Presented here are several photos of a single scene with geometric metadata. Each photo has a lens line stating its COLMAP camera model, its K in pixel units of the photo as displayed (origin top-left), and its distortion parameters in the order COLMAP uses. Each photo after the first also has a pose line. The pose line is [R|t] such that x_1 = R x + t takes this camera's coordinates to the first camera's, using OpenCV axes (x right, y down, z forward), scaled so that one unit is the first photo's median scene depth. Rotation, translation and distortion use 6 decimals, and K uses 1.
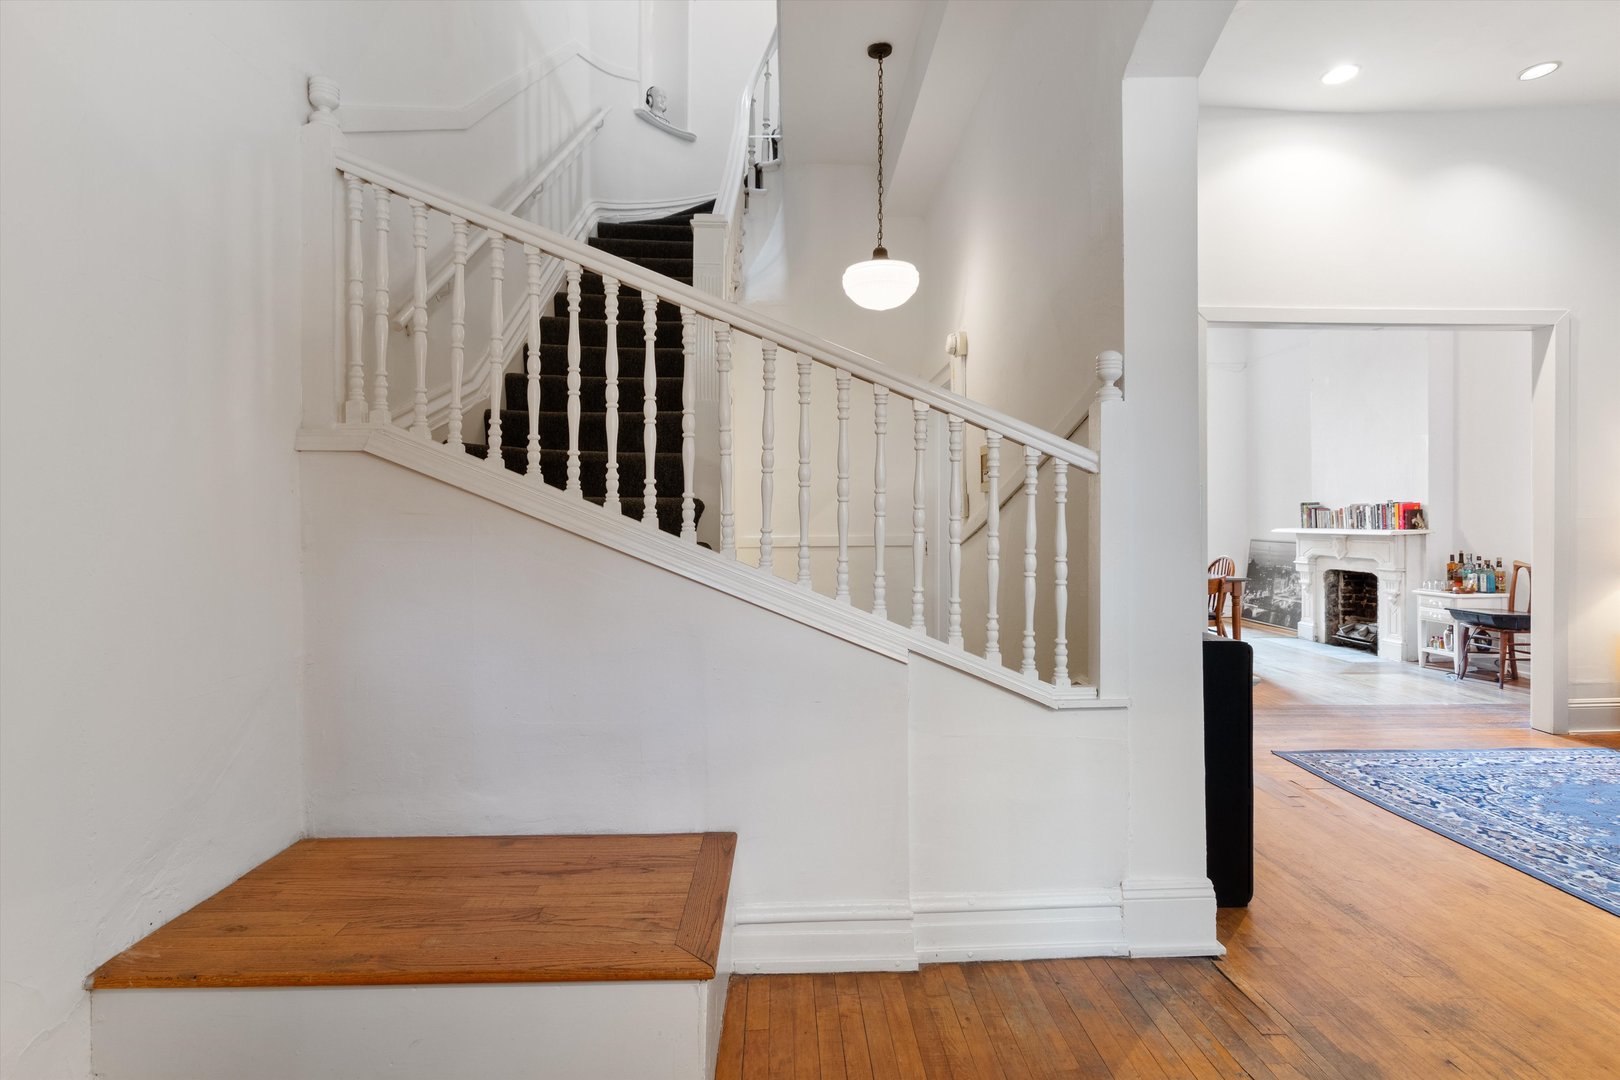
lens RADIAL K [[817.4, 0, 807.7], [0, 817.4, 531.9], [0, 0, 1]] dist [-0.002388, -0.000572]
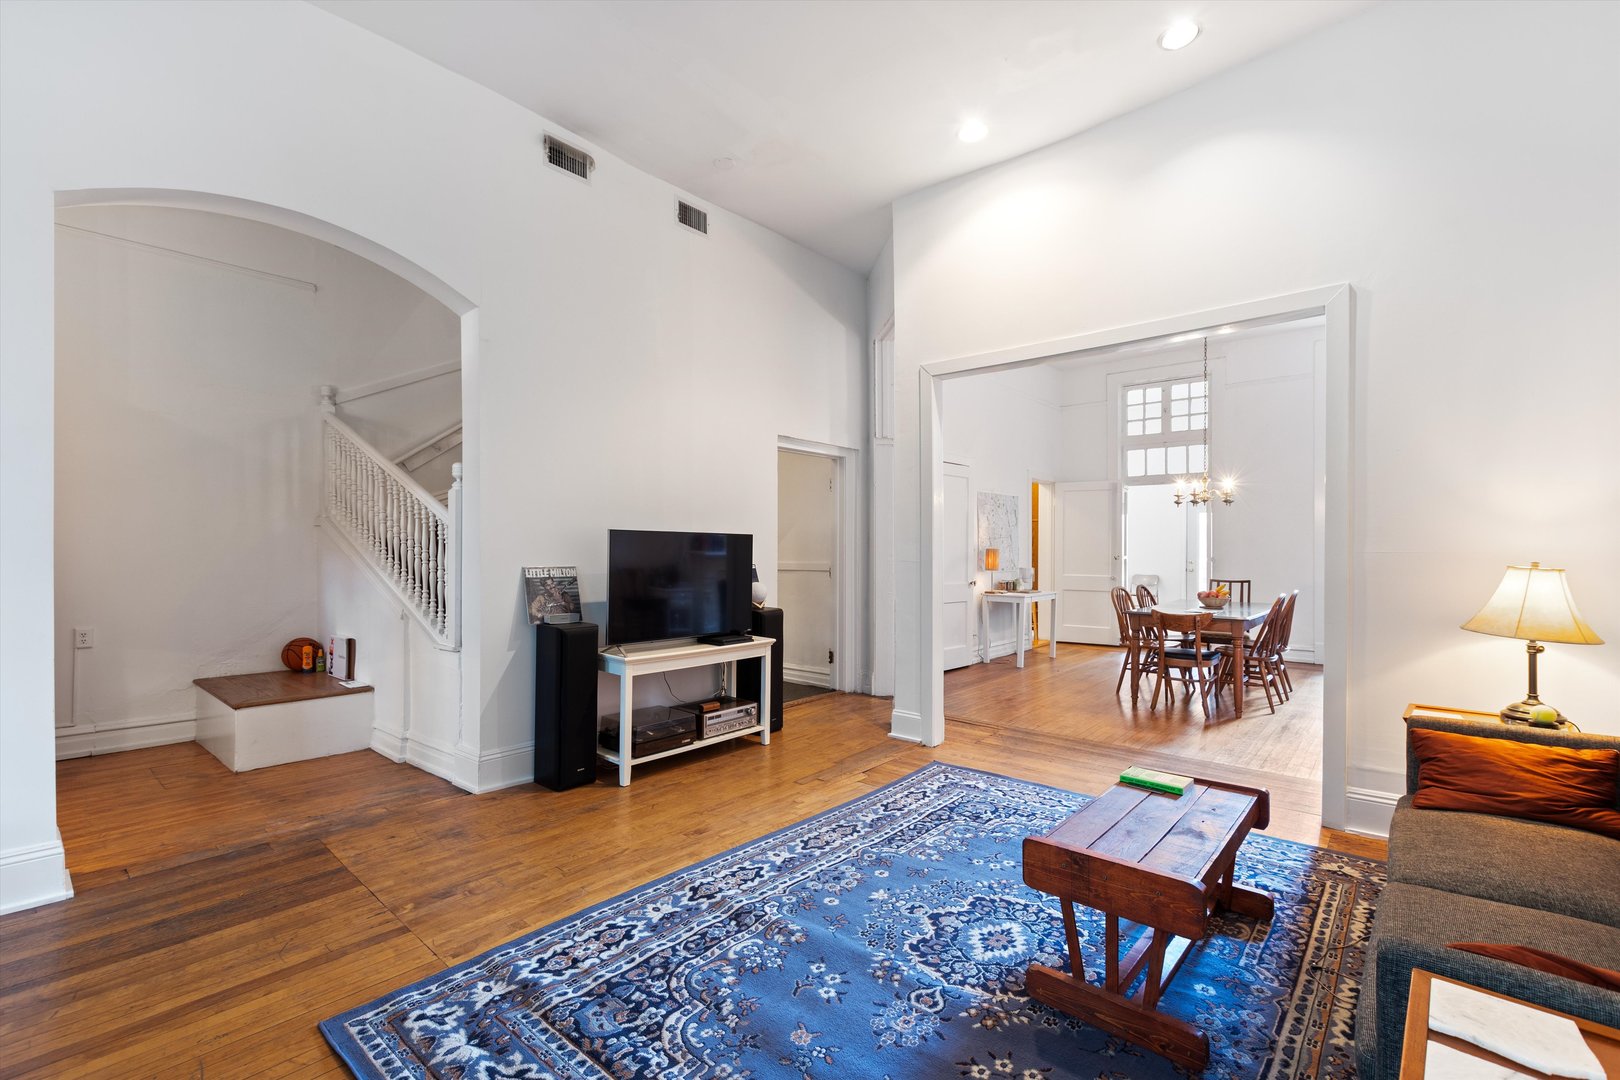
lens RADIAL K [[735.2, 0, 810.5], [0, 735.2, 543.4], [0, 0, 1]] dist [0.002580, 0.000149]
pose [[0.740541, 0.003983, -0.671999, 1.430494], [-0.008596, 0.999957, -0.003546, -0.023604], [0.671956, 0.008403, 0.740543, 0.194418]]
